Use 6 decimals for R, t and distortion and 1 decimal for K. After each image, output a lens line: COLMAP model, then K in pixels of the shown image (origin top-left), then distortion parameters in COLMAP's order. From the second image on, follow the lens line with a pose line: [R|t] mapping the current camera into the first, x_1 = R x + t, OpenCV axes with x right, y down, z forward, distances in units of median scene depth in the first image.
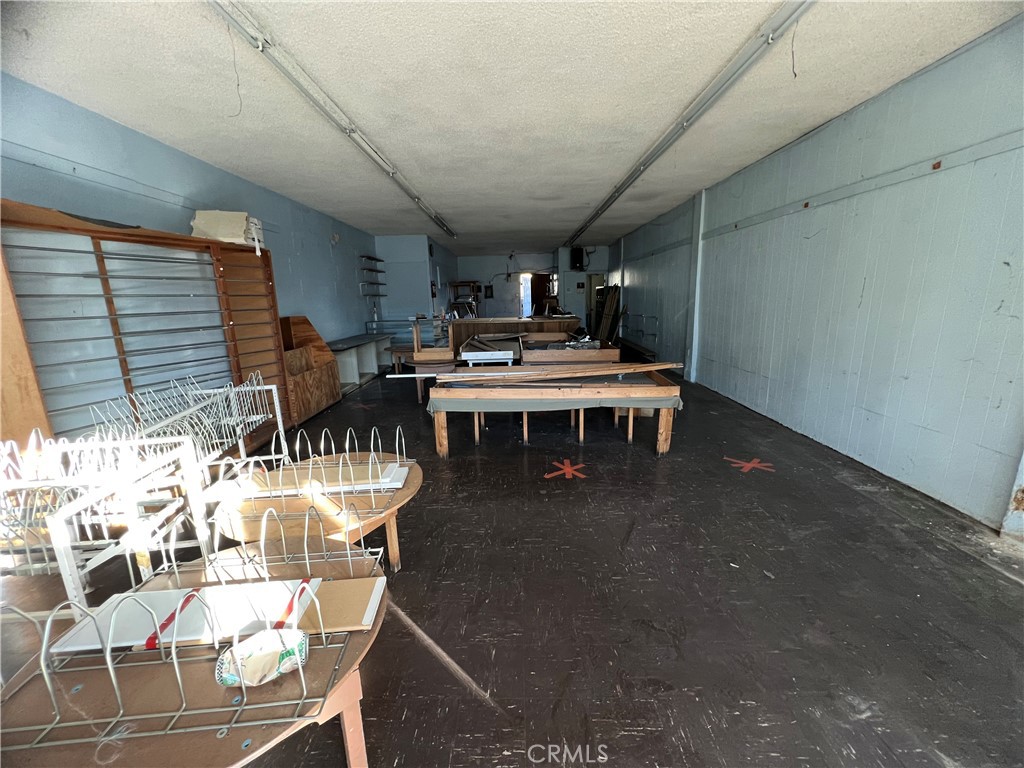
lens RADIAL K [[405.3, 0, 514.2], [0, 405.3, 385.2], [0, 0, 1]] dist [0.011735, 0.000111]
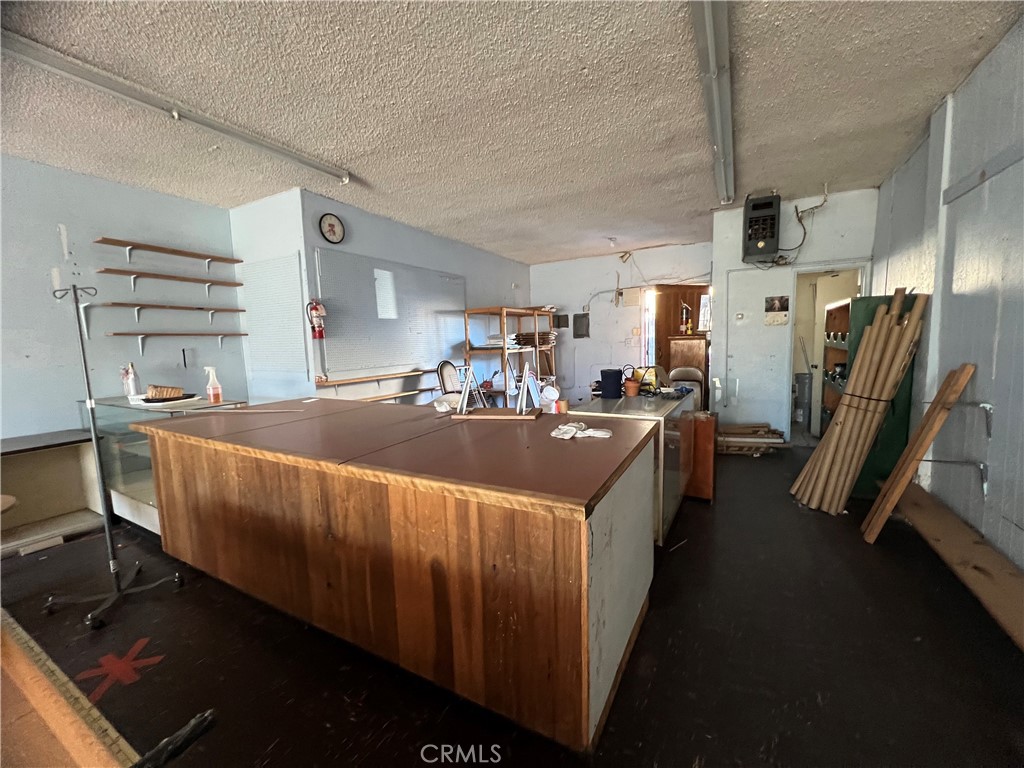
lens RADIAL K [[405.3, 0, 510.5], [0, 405.3, 385.6], [0, 0, 1]] dist [0.011735, 0.000111]
pose [[0.873839, 0.058446, -0.482690, 0.140837], [-0.100076, 0.993113, -0.060923, -0.128759], [0.475805, 0.101542, 0.873670, 0.583456]]
